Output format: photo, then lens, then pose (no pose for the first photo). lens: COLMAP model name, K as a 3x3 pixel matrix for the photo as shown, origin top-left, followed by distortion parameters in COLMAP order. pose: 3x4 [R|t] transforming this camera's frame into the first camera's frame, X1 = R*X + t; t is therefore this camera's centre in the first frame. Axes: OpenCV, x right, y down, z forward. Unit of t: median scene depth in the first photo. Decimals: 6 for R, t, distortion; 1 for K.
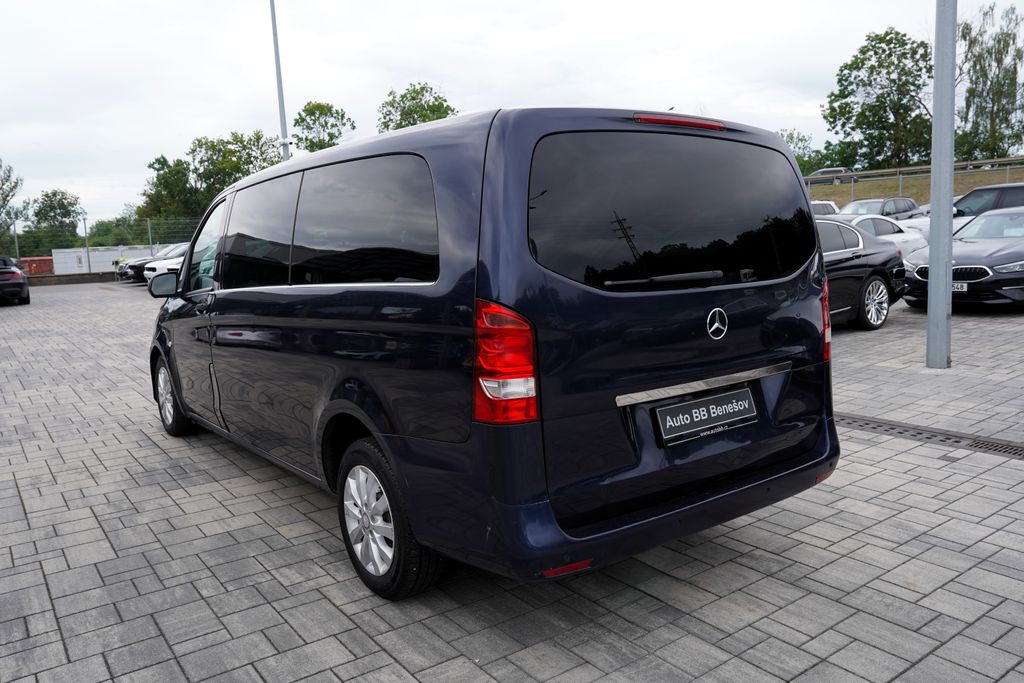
lens RADIAL K [[760.4, 0, 487.6], [0, 760.4, 341.9], [0, 0, 1]] dist [-0.088753, 0.103635]
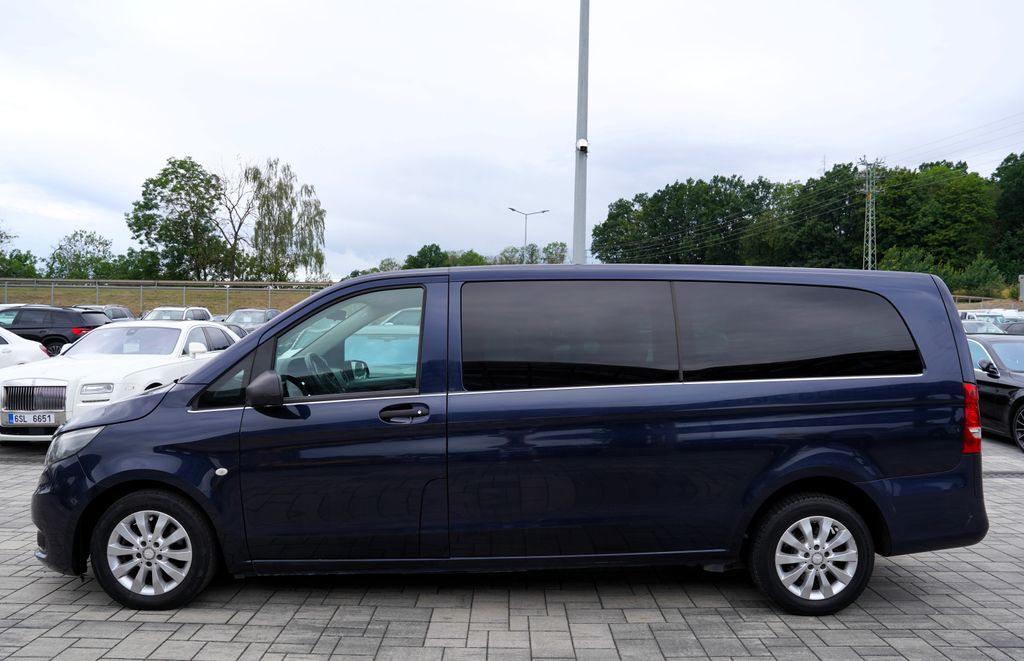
lens RADIAL K [[746.1, 0, 512.0], [0, 746.1, 330.5], [0, 0, 1]] dist [-0.116026, 0.095963]
pose [[0.576074, 0.047535, 0.816014, -0.977966], [0.079394, 0.990333, -0.113738, -0.028968], [-0.813533, 0.130308, 0.566731, 0.441910]]
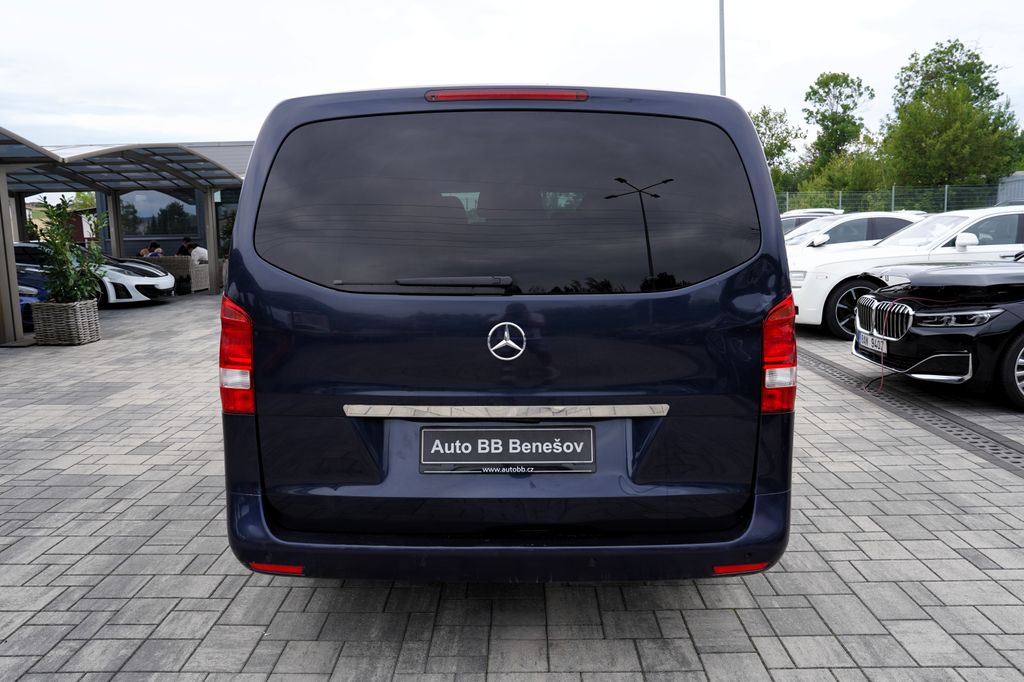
lens RADIAL K [[756.6, 0, 512.0], [0, 756.6, 341.0], [0, 0, 1]] dist [-0.082475, 0.081980]
pose [[0.810029, 0.110408, -0.575901, 0.456243], [-0.093030, 0.993873, 0.059688, -0.043046], [0.578963, 0.005227, 0.815337, 0.193844]]
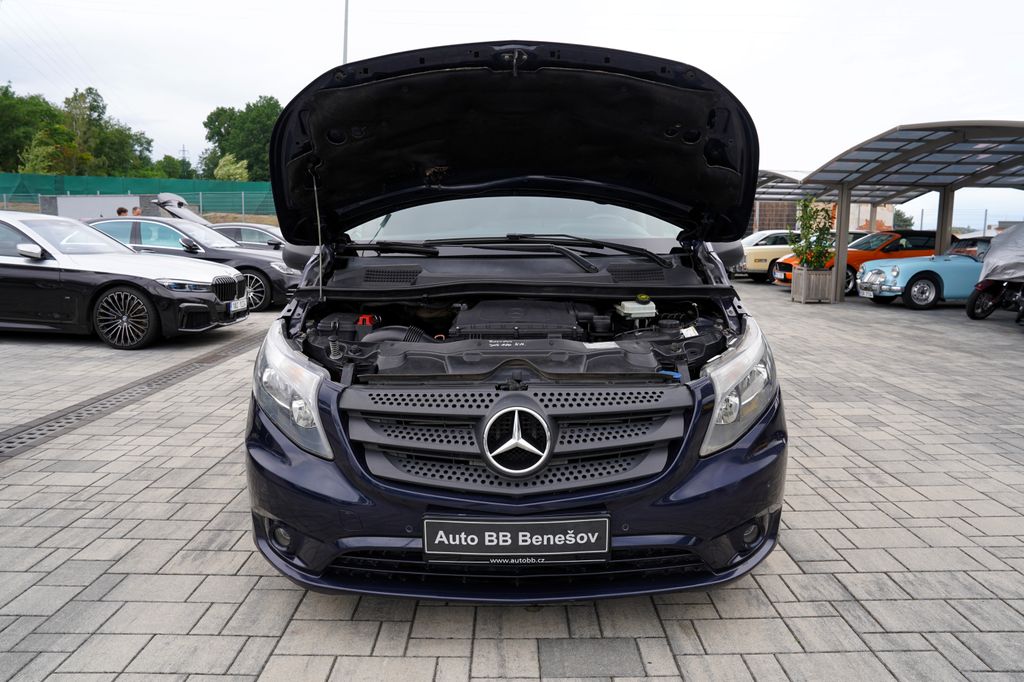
lens RADIAL K [[701.3, 0, 512.0], [0, 701.3, 341.0], [0, 0, 1]] dist [-0.102441, 0.081900]
pose [[-0.815467, -0.053566, 0.576320, -0.725613], [0.106269, 0.964926, 0.240052, -0.190187], [-0.568964, 0.256999, -0.781173, 1.835309]]
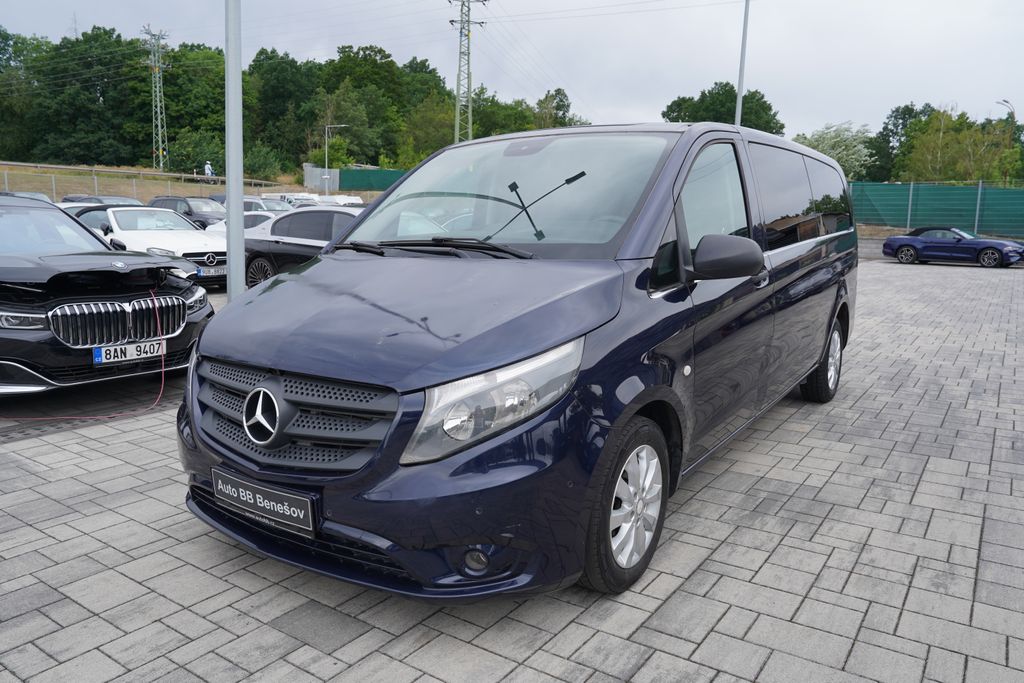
lens RADIAL K [[734.7, 0, 531.2], [0, 734.7, 344.4], [0, 0, 1]] dist [-0.084056, 0.082366]
pose [[-0.349998, -0.119435, 0.929105, -1.030255], [0.135162, 0.975021, 0.176253, -0.145550], [-0.926948, 0.187268, -0.325112, 1.498797]]
